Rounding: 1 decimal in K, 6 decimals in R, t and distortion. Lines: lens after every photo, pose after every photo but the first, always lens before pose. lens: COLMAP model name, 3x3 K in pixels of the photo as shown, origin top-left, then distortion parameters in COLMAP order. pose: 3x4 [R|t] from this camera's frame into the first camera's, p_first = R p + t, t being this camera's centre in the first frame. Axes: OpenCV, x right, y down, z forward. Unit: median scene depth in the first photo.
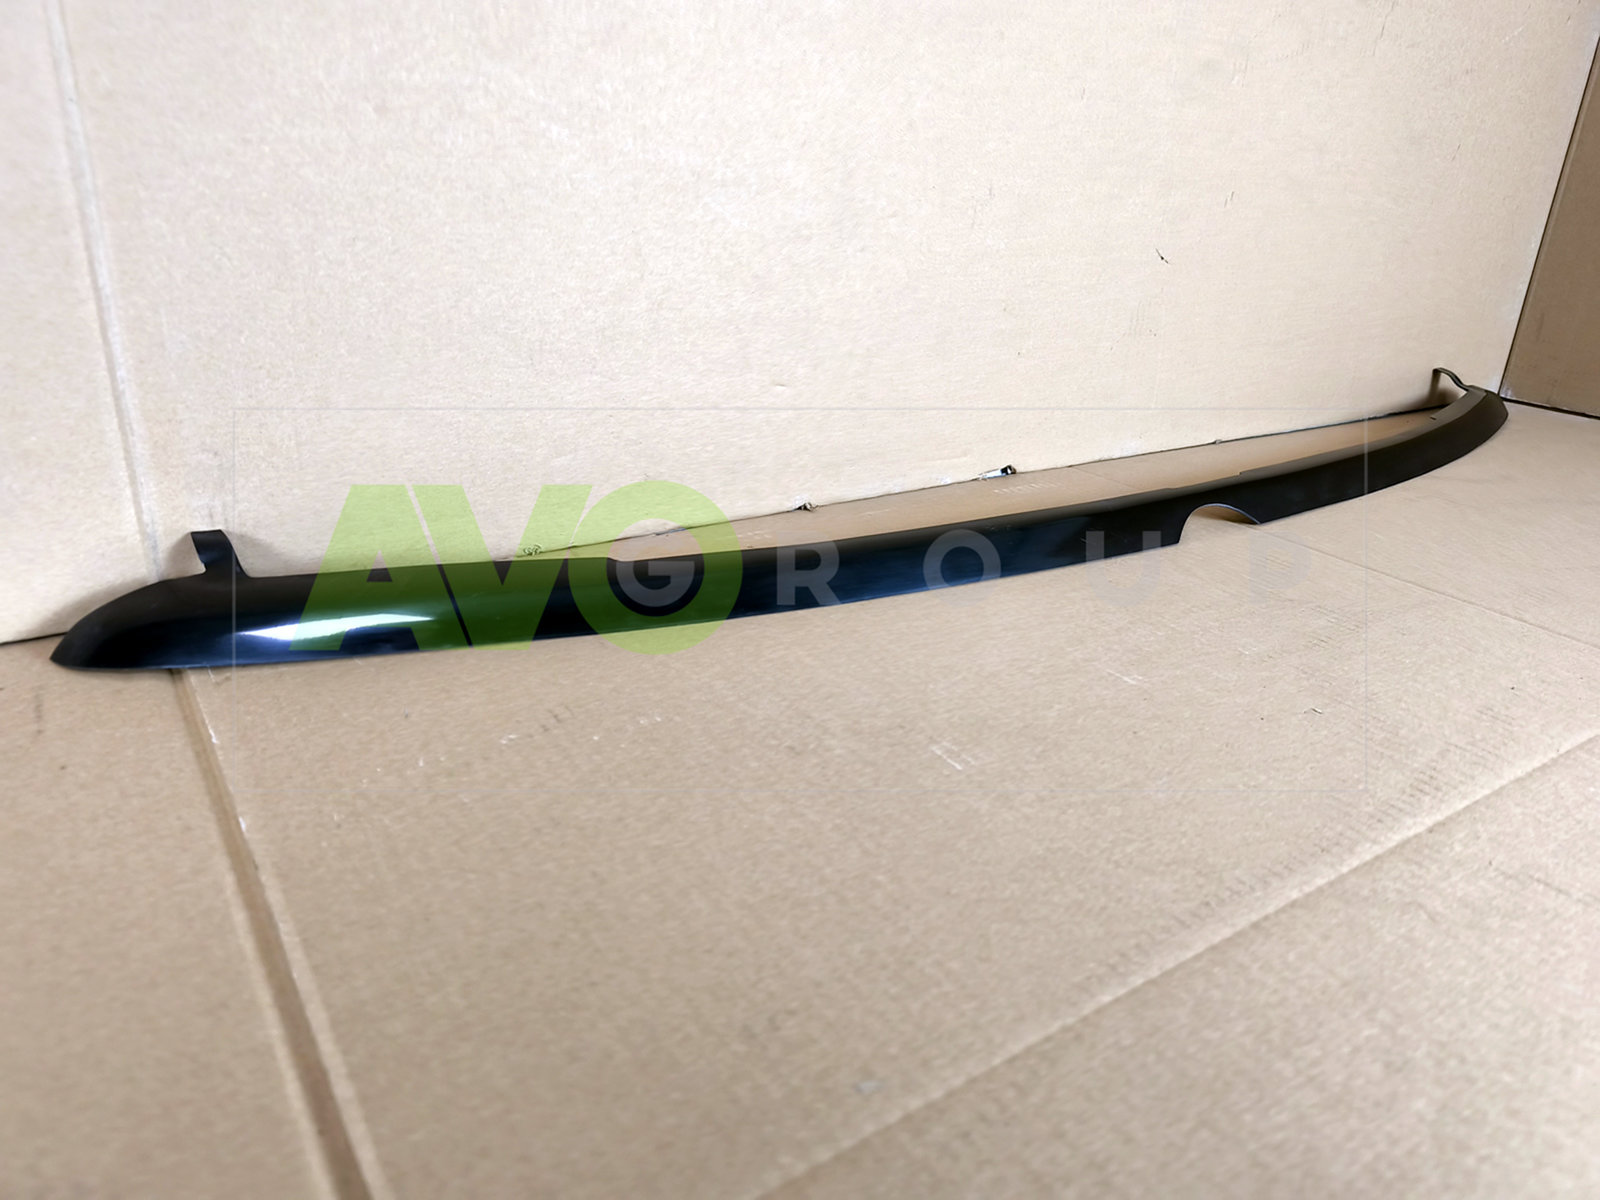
lens RADIAL K [[1100.6, 0, 786.8], [0, 1100.6, 596.2], [0, 0, 1]] dist [0.003046, -0.015908]
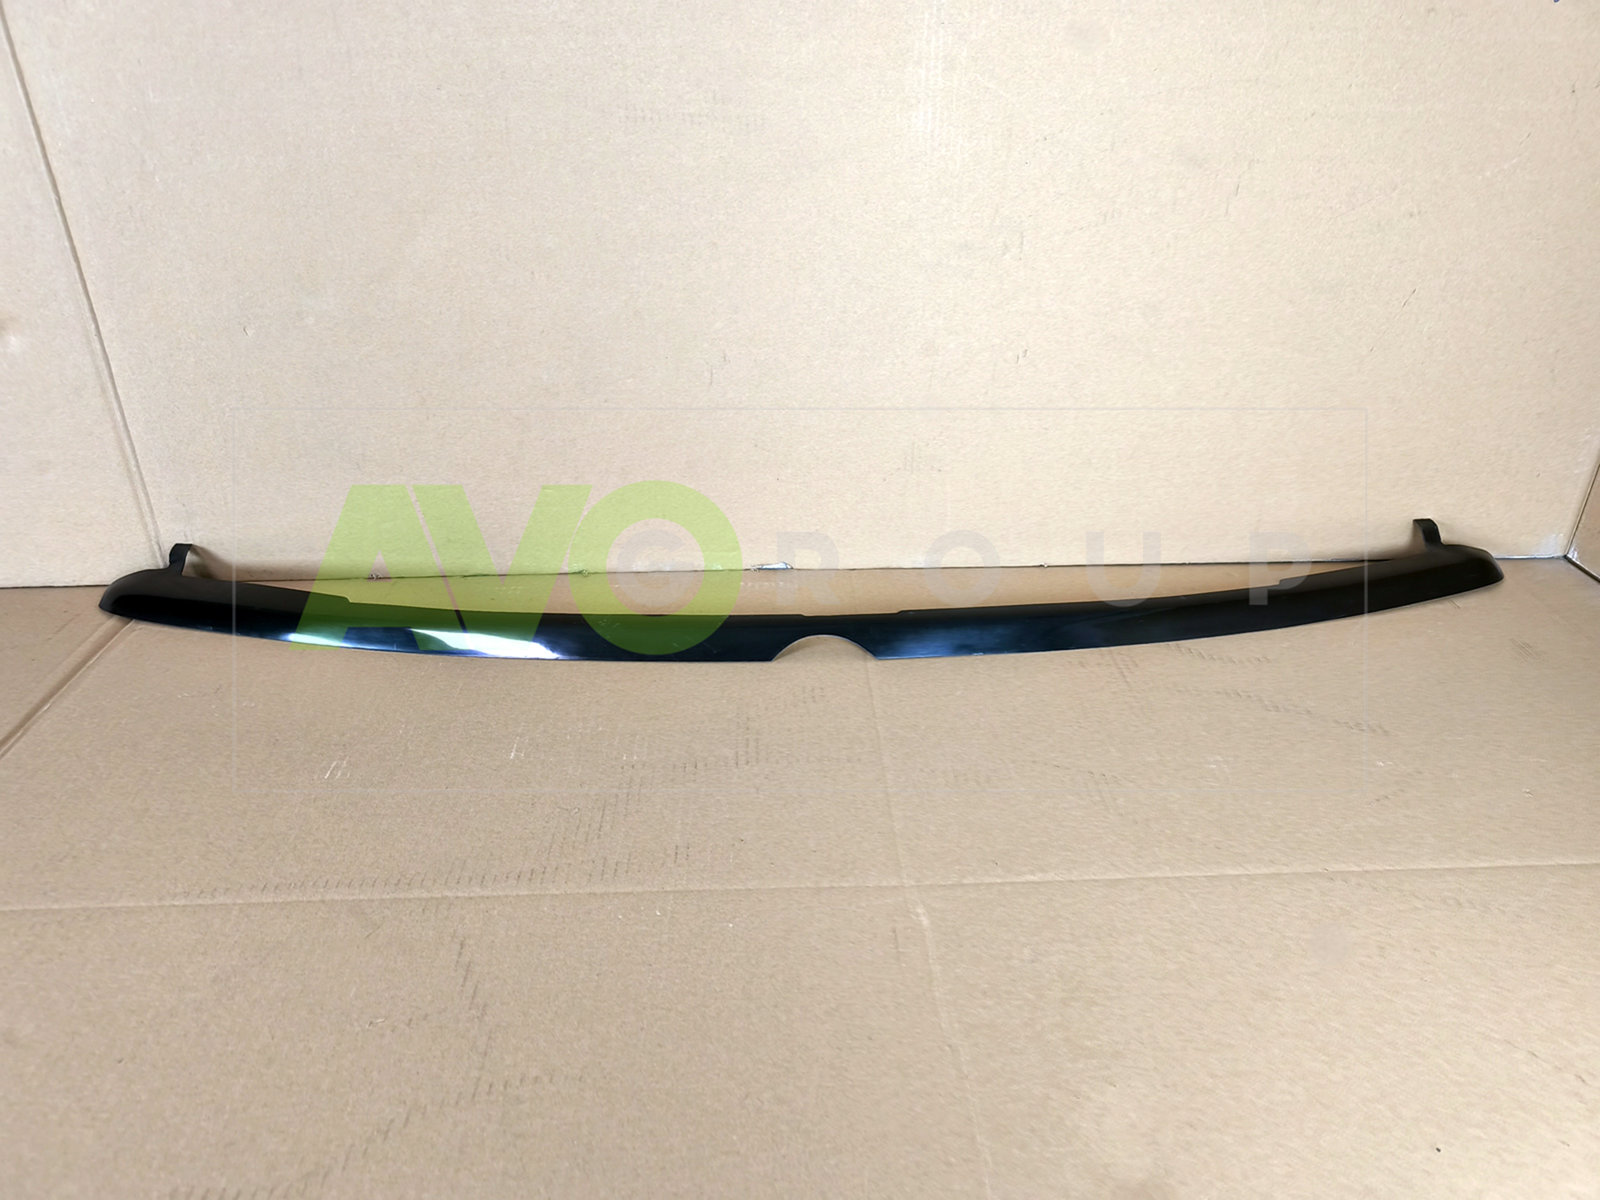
lens RADIAL K [[1100.6, 0, 801.8], [0, 1100.6, 595.9], [0, 0, 1]] dist [0.003046, -0.015908]
pose [[0.851299, 0.203021, -0.483811, 1.668284], [-0.160151, 0.978644, 0.128871, -0.493339], [0.499642, -0.032225, 0.865632, -0.121577]]
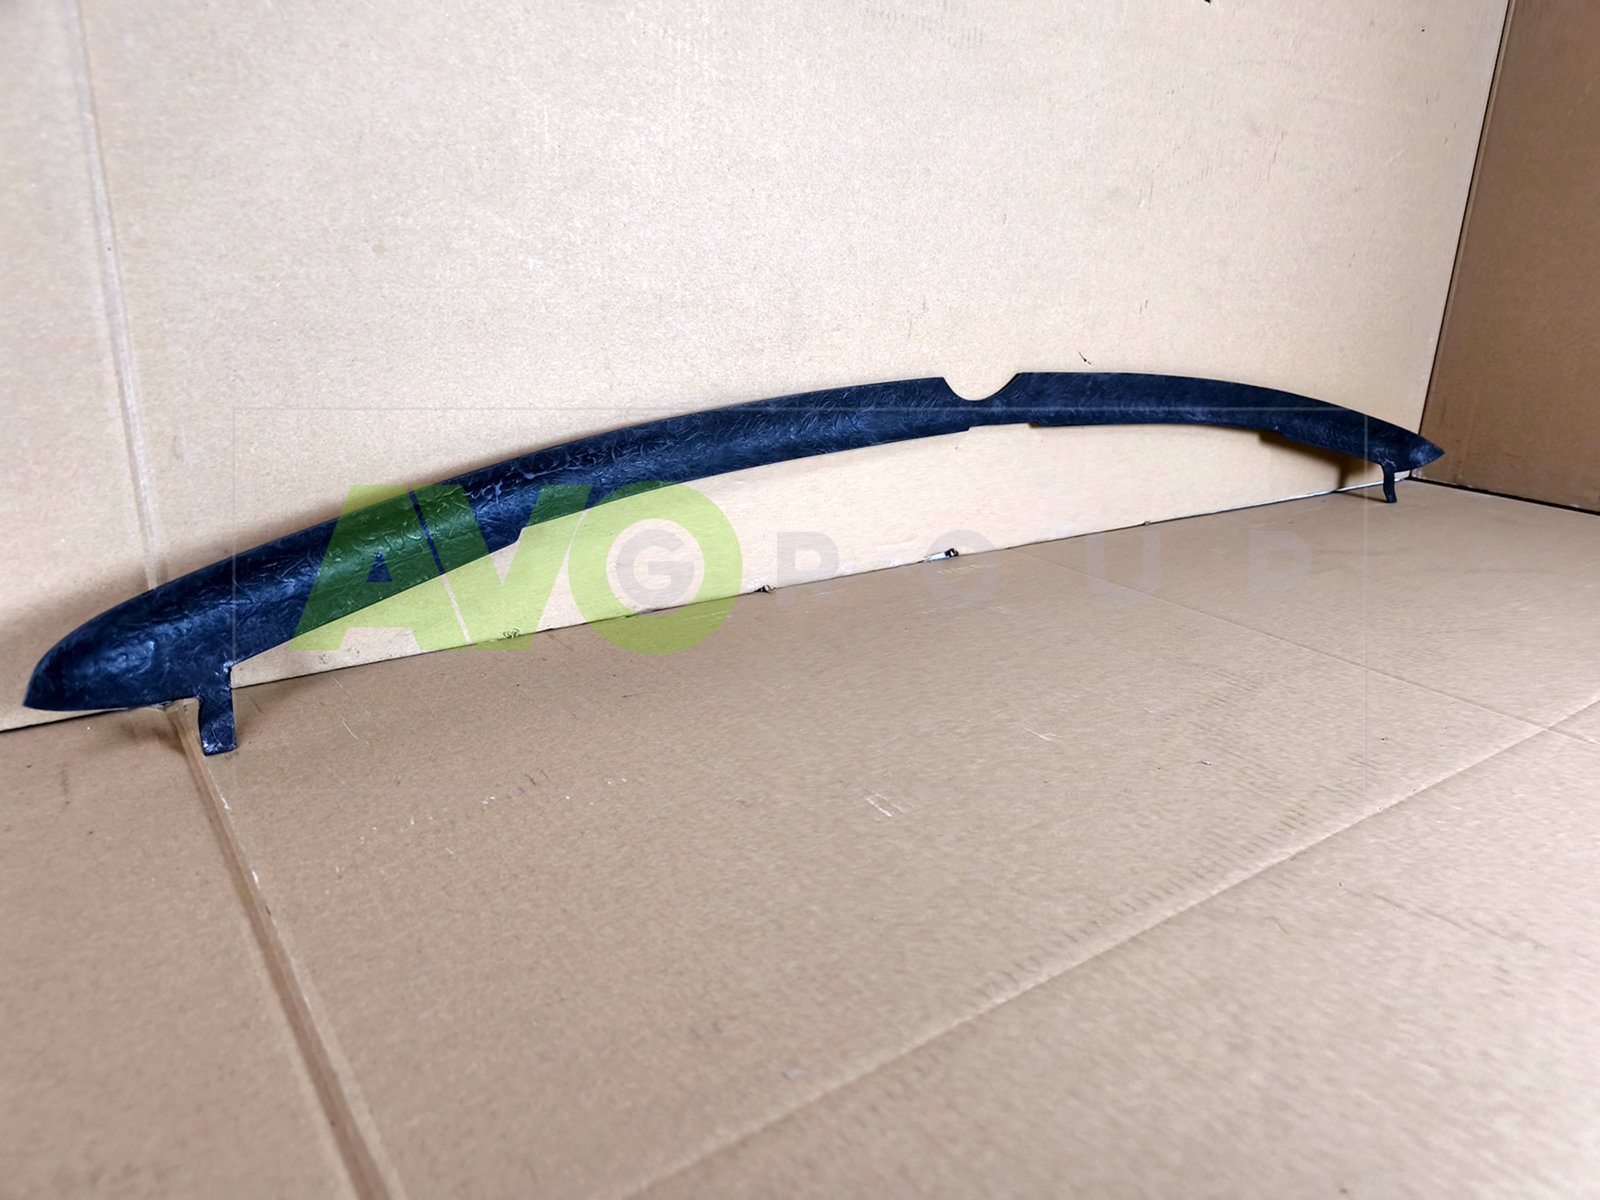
lens RADIAL K [[1100.6, 0, 806.7], [0, 1100.6, 597.6], [0, 0, 1]] dist [0.003046, -0.015908]
pose [[0.999303, -0.017910, 0.032767, 0.040134], [0.020245, 0.997171, -0.072384, 0.012592], [-0.031378, 0.072997, 0.996838, -0.159062]]
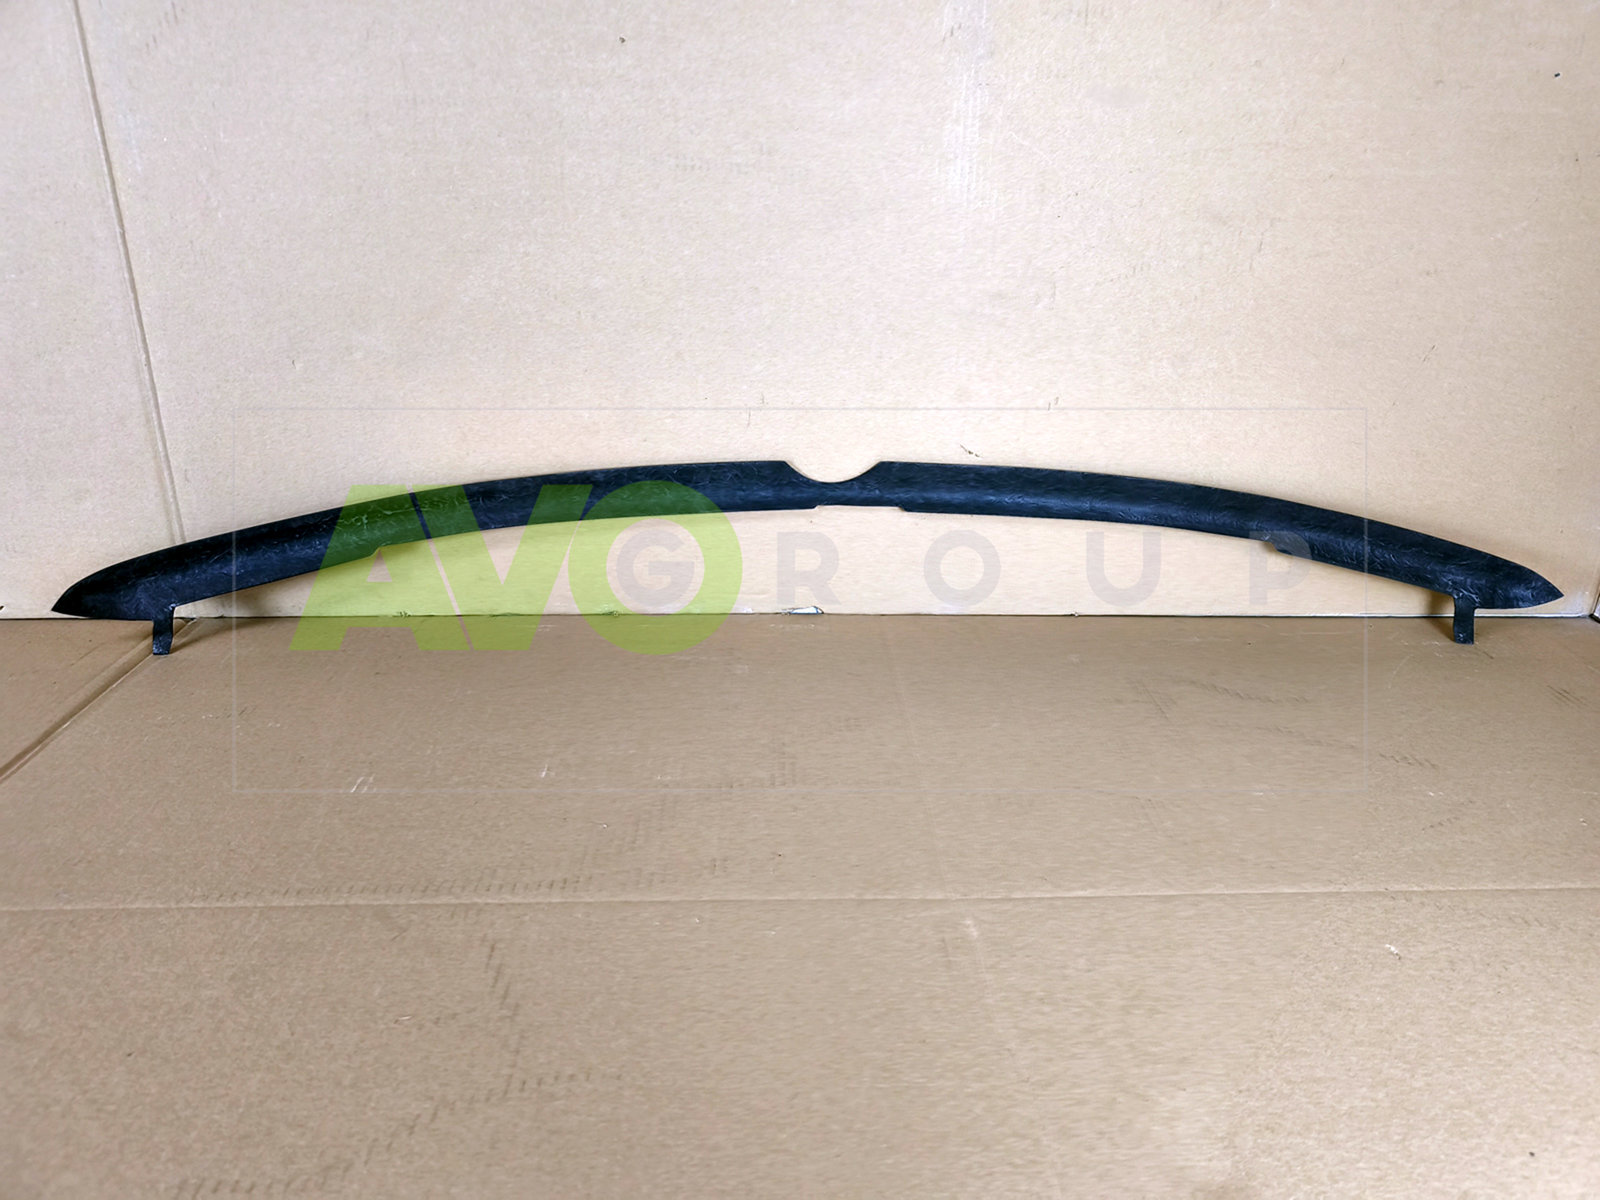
lens RADIAL K [[1100.6, 0, 811.5], [0, 1100.6, 586.8], [0, 0, 1]] dist [0.003046, -0.015908]
pose [[0.851695, 0.157528, -0.499800, 1.641087], [-0.175454, 0.984423, 0.011287, -0.312390], [0.493793, 0.078079, 0.866067, -0.143447]]
